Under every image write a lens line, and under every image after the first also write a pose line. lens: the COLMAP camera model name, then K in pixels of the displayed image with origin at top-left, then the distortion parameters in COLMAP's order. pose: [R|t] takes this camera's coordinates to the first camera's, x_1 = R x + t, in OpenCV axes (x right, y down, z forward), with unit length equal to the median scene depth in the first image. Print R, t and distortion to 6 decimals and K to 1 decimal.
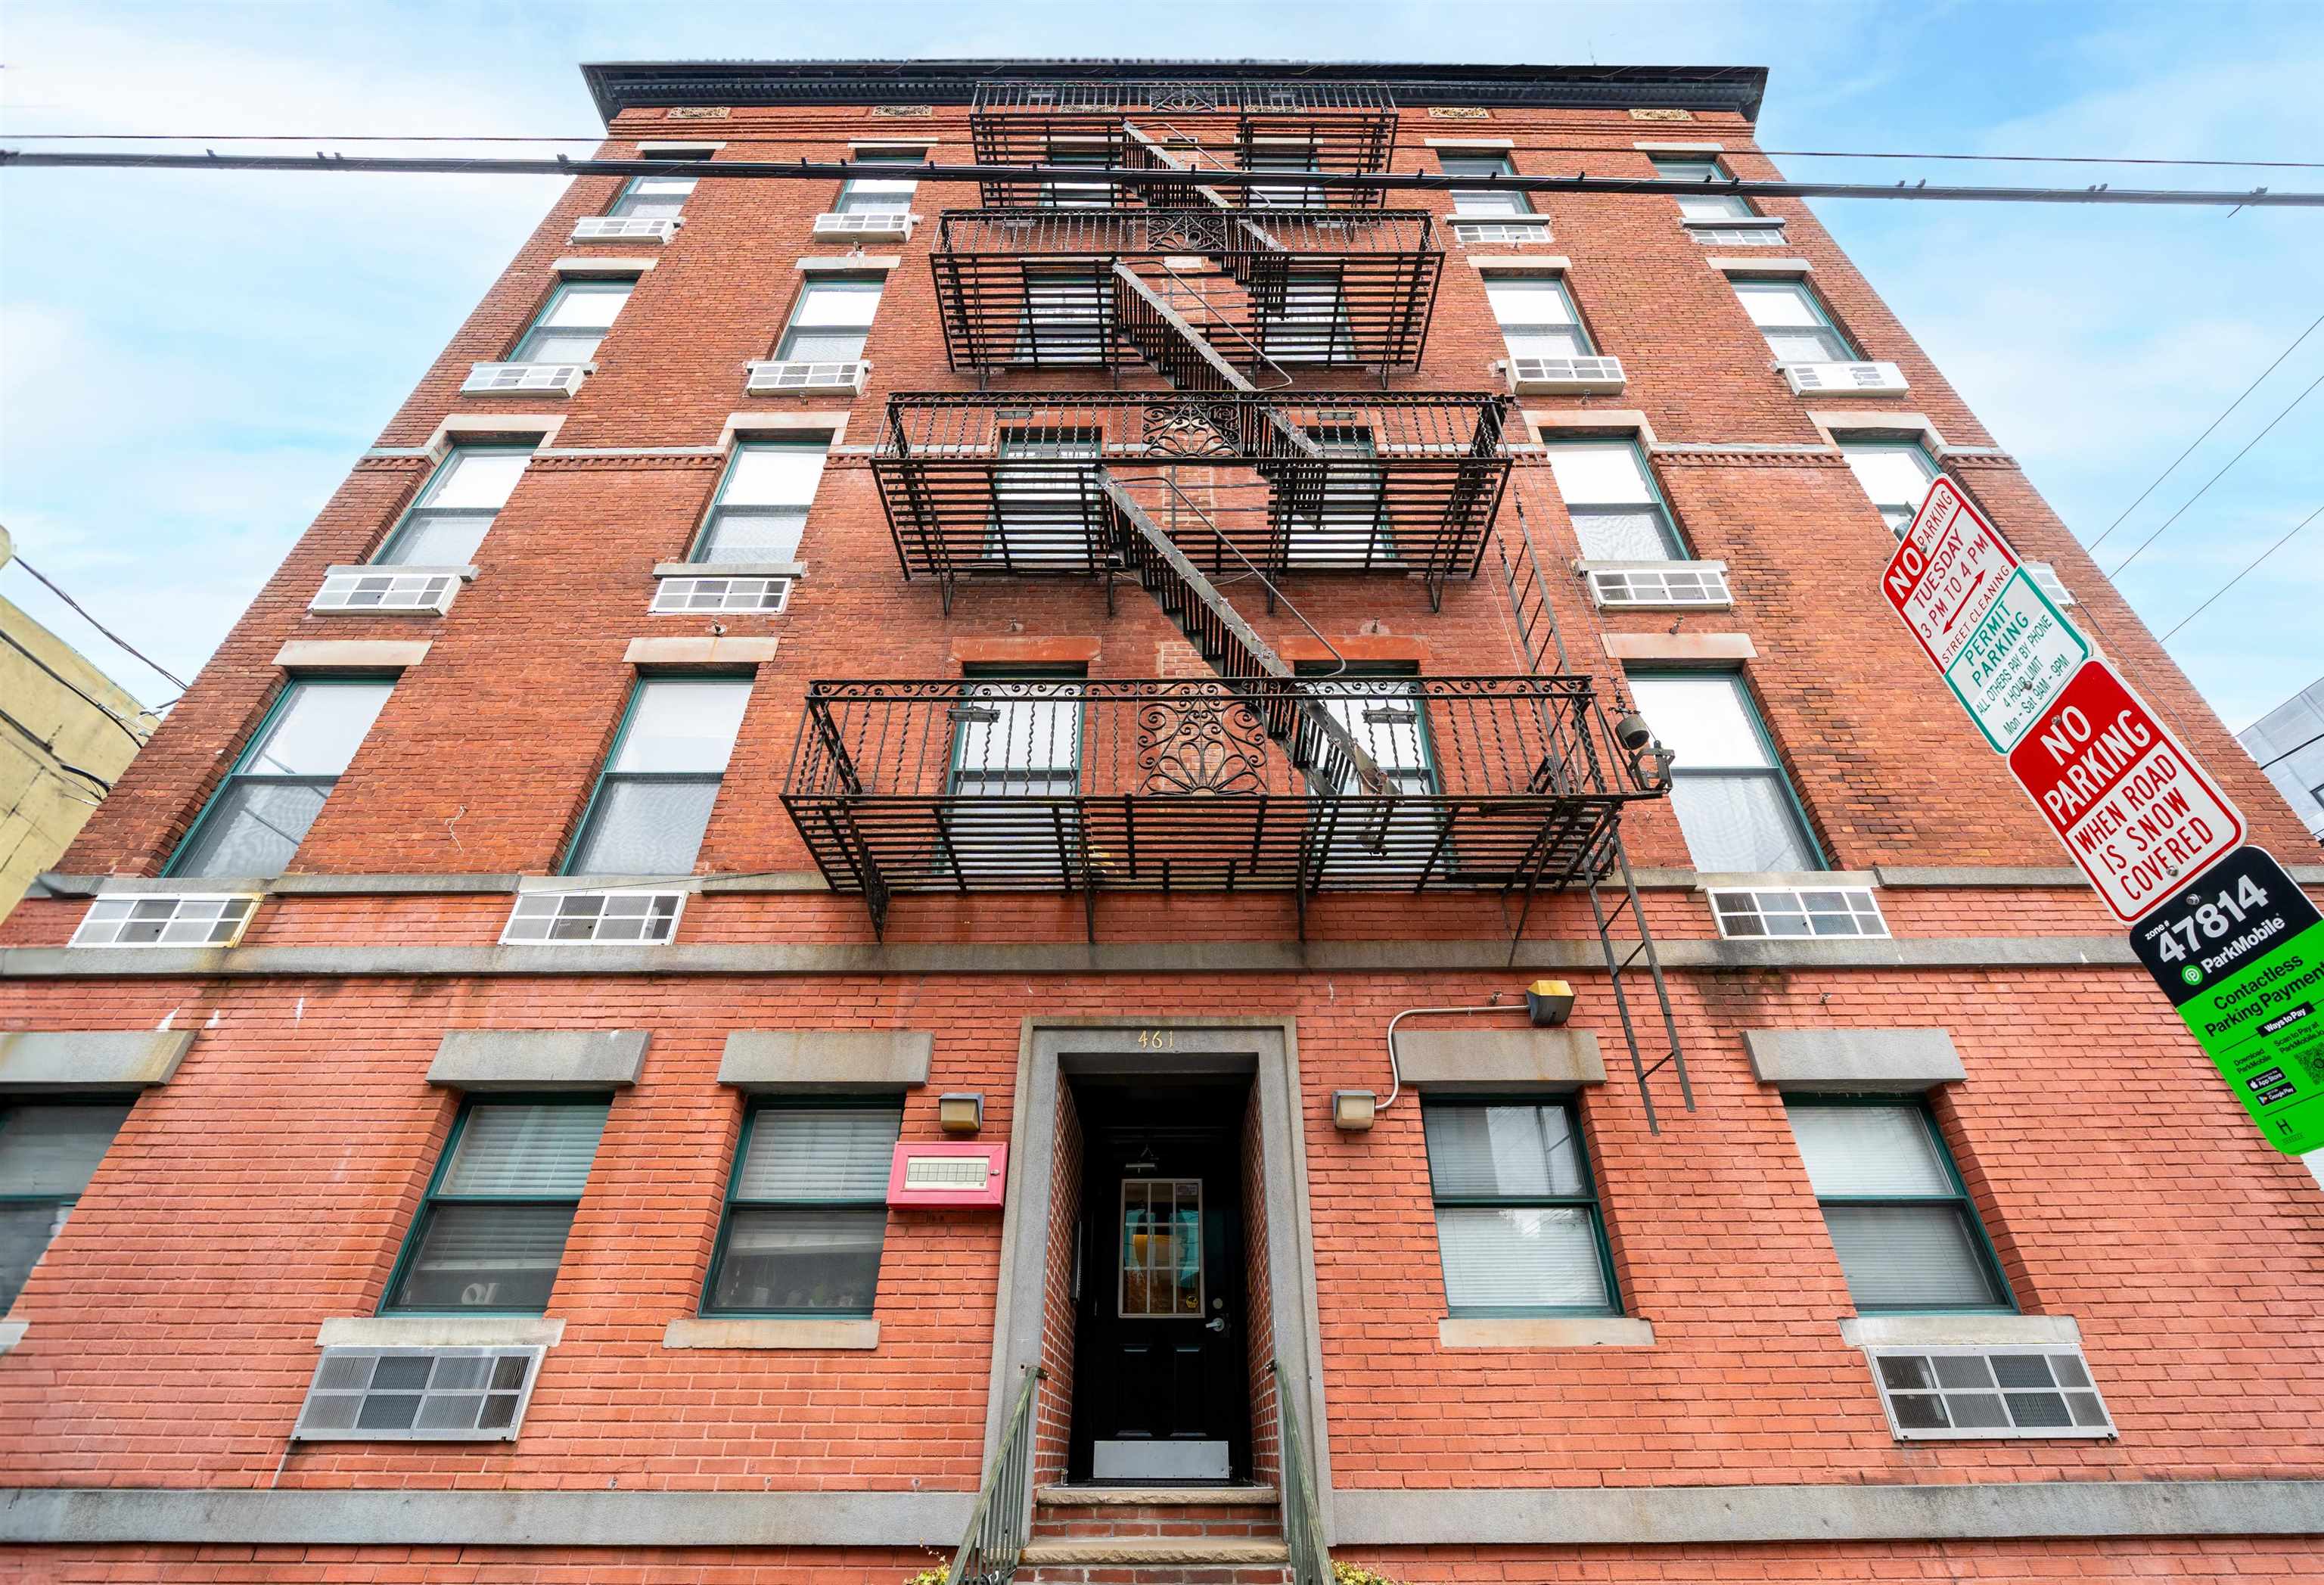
lens RADIAL K [[1055.8, 0, 1195.1], [0, 1055.8, 793.9], [0, 0, 1]] dist [-0.008882, -0.000339]
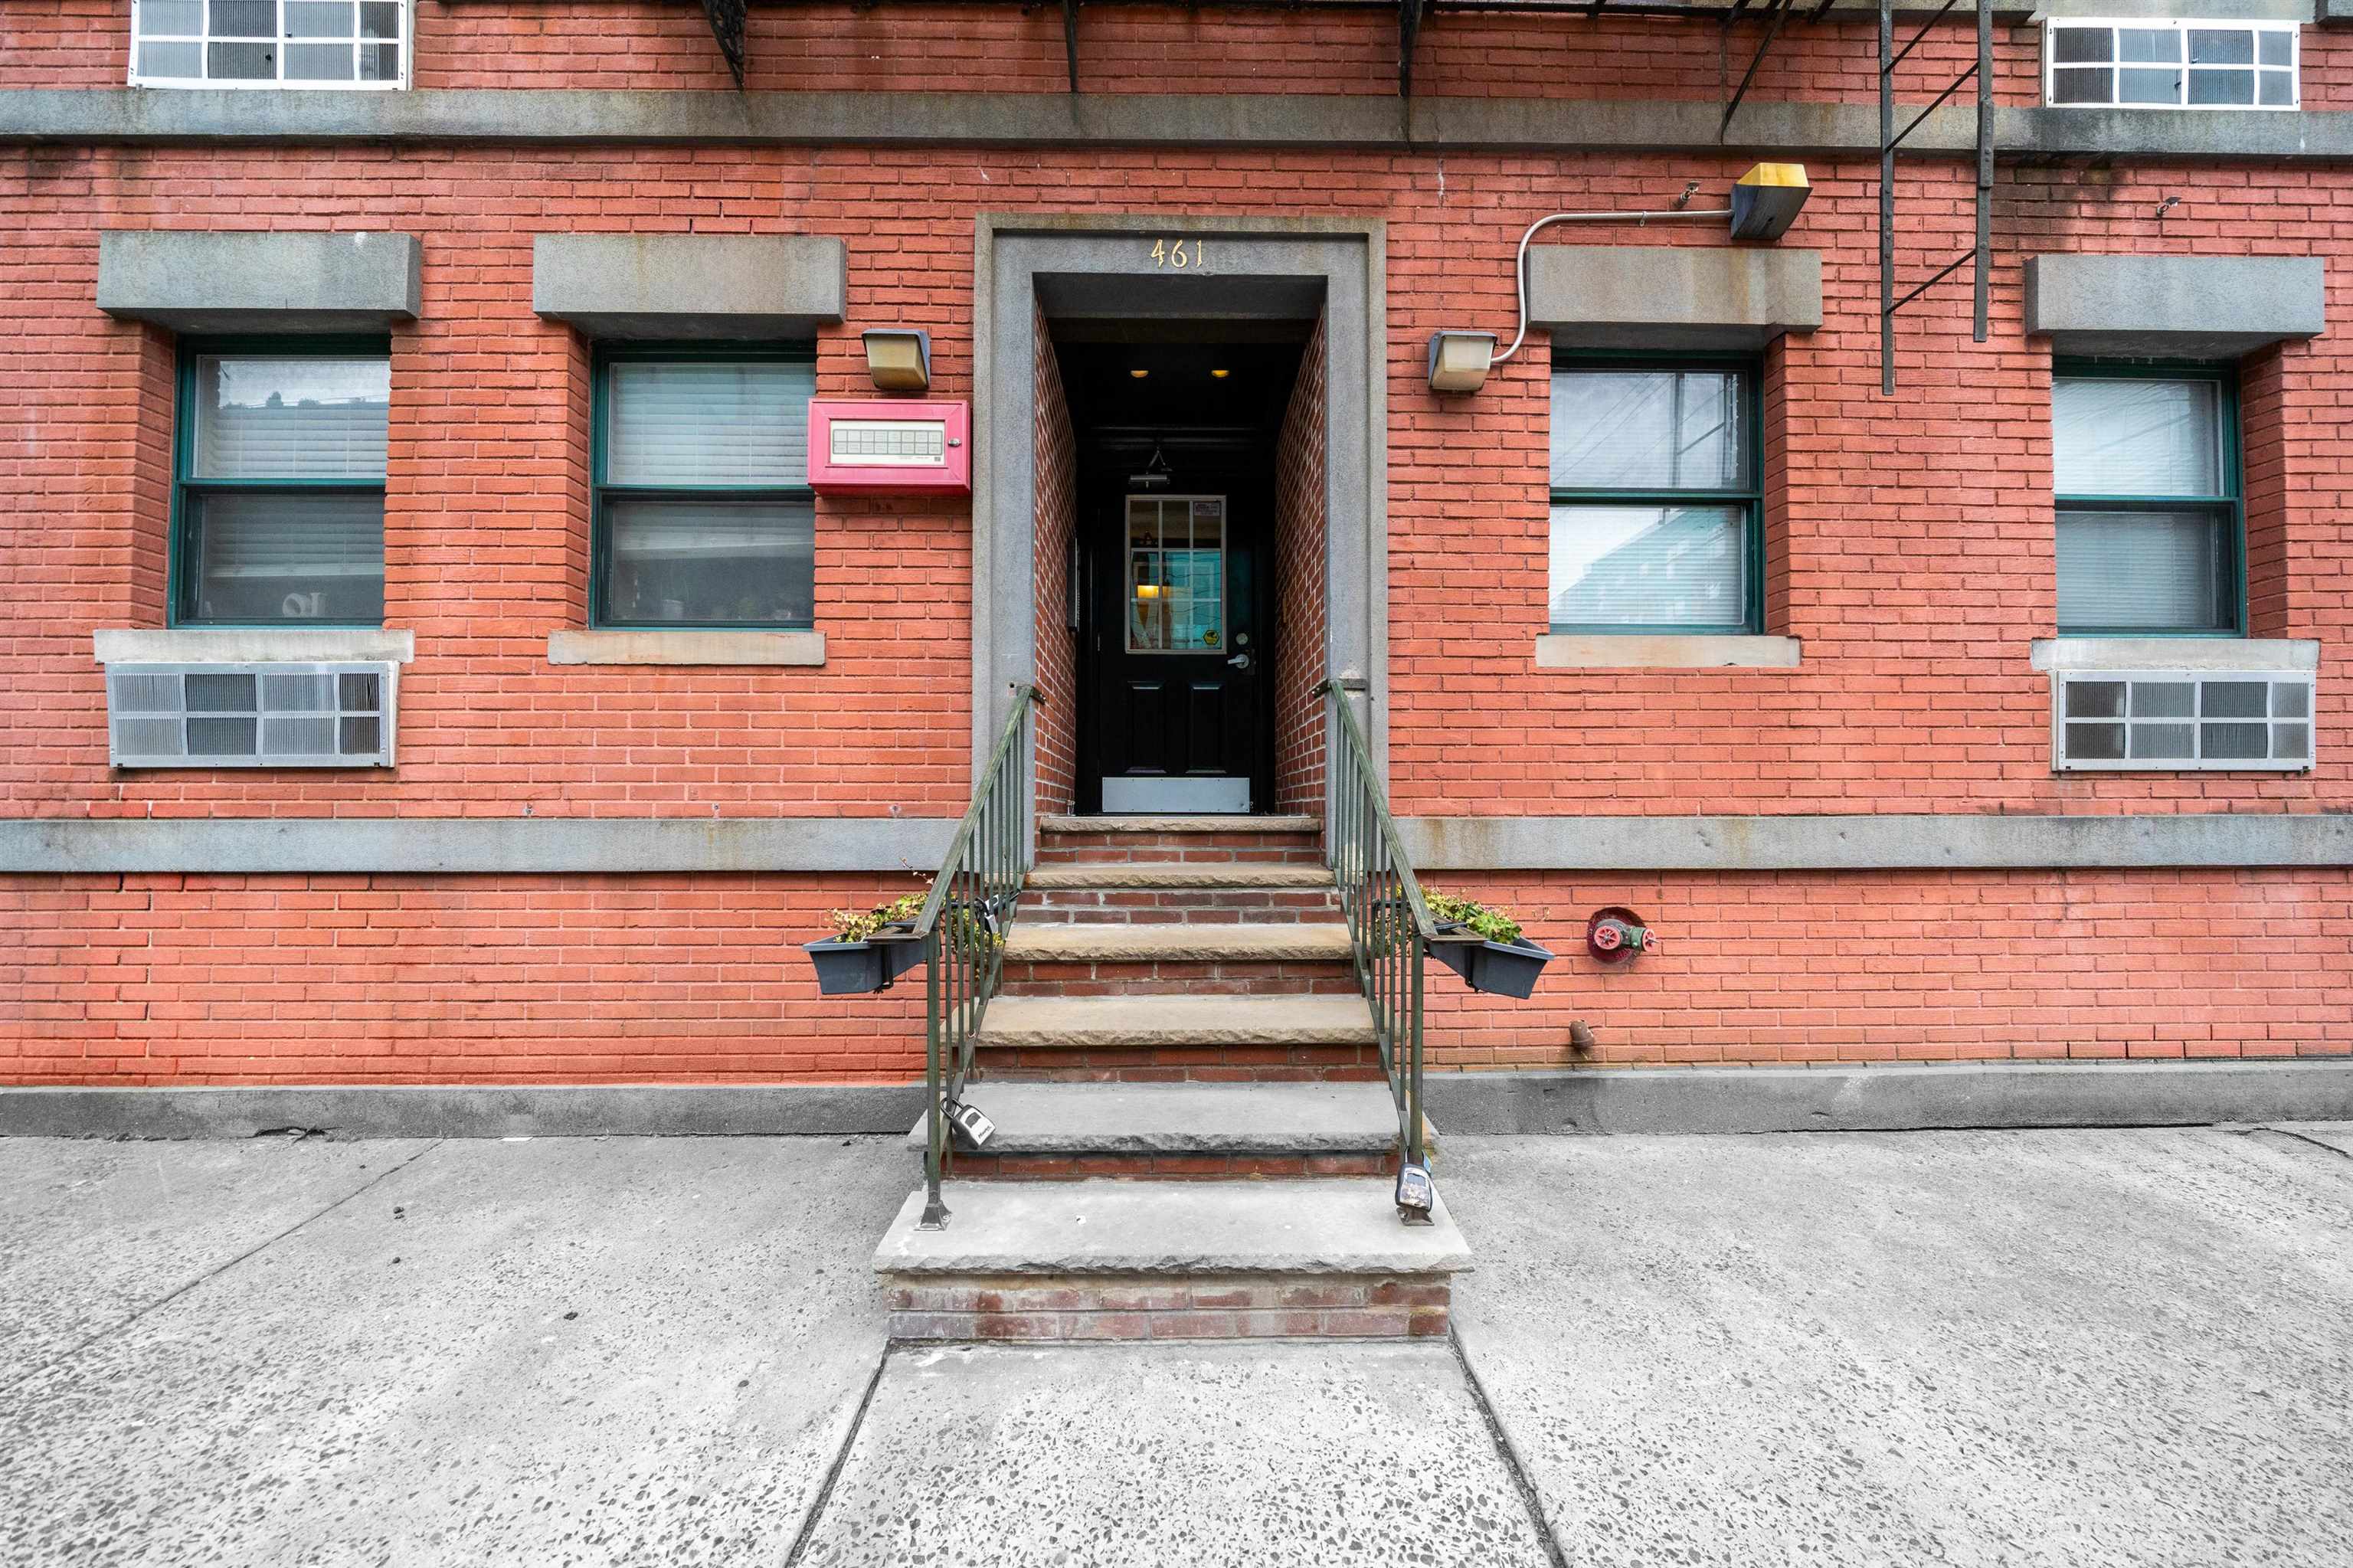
lens RADIAL K [[807.2, 0, 1189.6], [0, 807.2, 790.9], [0, 0, 1]] dist [-0.005907, -0.000132]
pose [[0.999128, 0.004875, 0.041458, -0.050587], [-0.024587, 0.871339, 0.490066, 0.289413], [-0.033735, -0.490658, 0.870699, 0.394830]]
